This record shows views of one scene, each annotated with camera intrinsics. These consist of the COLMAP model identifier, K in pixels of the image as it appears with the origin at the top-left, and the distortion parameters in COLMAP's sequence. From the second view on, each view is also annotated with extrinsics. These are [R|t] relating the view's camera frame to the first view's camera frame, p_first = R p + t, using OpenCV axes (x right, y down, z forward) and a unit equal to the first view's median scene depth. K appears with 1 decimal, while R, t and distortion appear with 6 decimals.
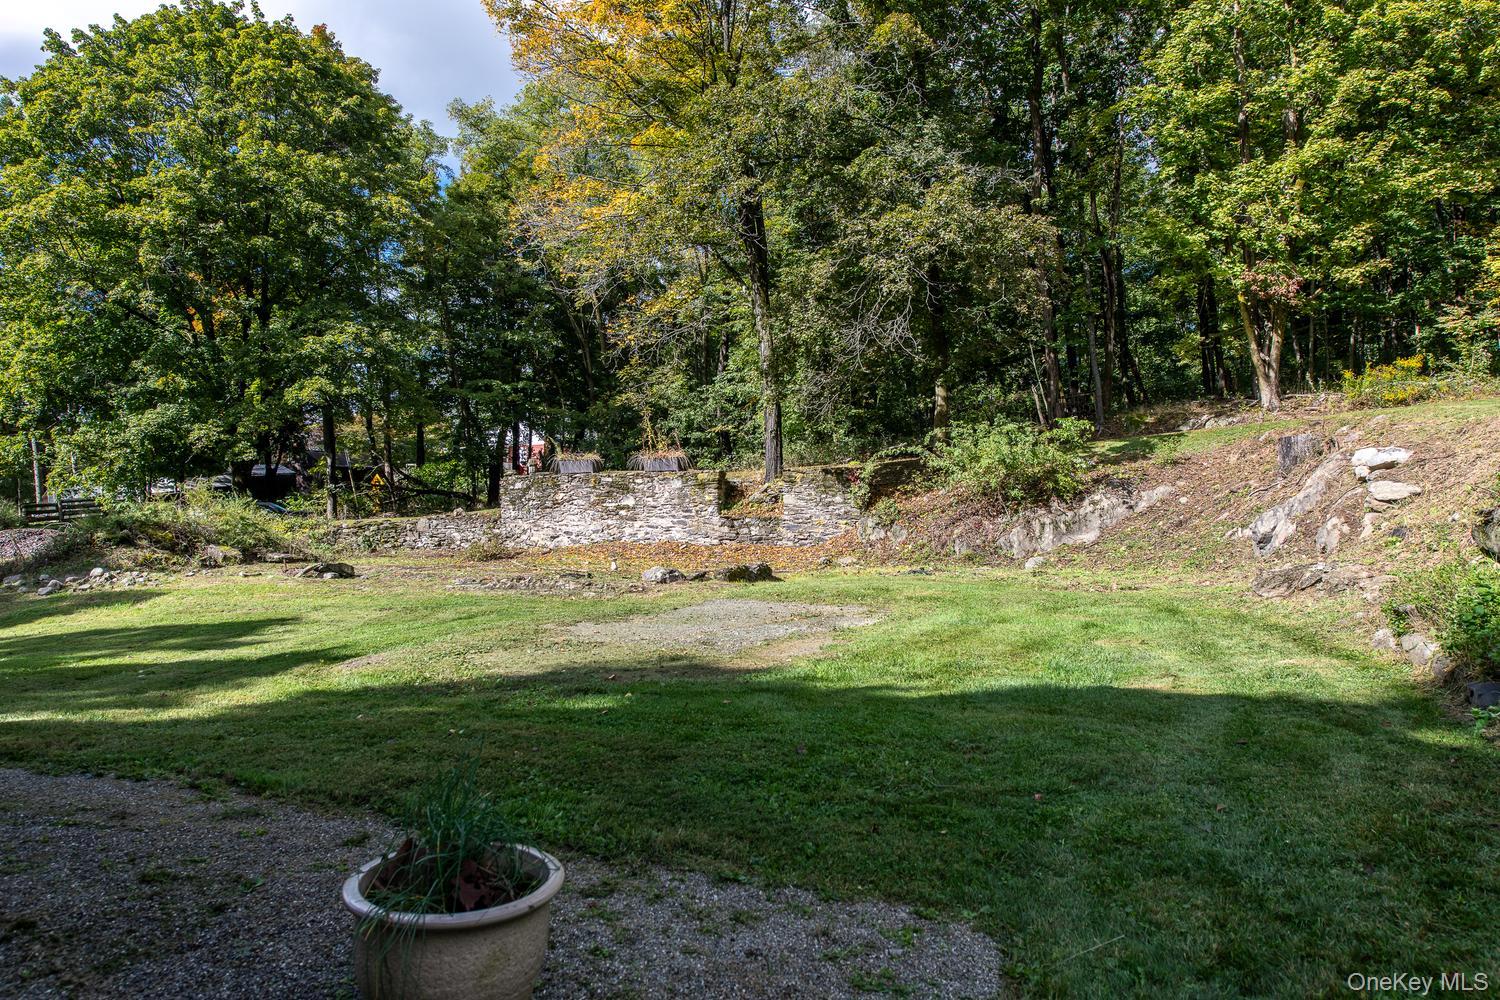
lens RADIAL K [[1037.5, 0, 747.0], [0, 1037.5, 499.4], [0, 0, 1]] dist [-0.004143, -0.000438]
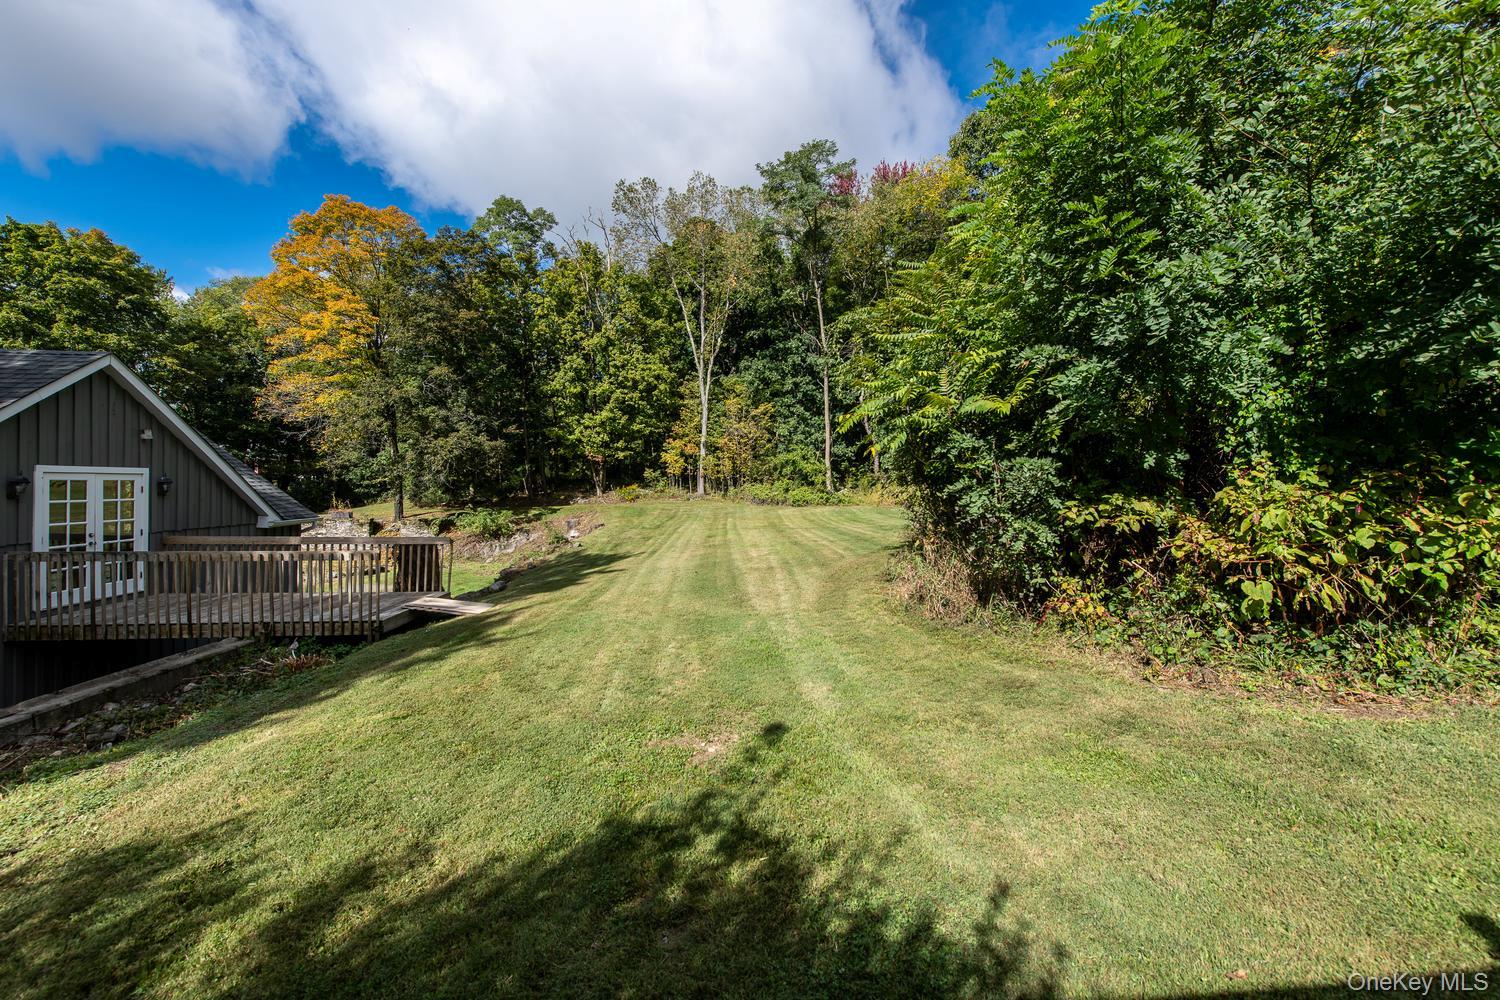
lens RADIAL K [[607.3, 0, 761.5], [0, 607.3, 494.1], [0, 0, 1]] dist [0.001091, 0.000107]
pose [[0.872352, 0.013364, 0.488695, 0.082744], [-0.018495, 0.999813, 0.005672, -0.121425], [-0.488528, -0.013986, 0.872436, -0.713405]]
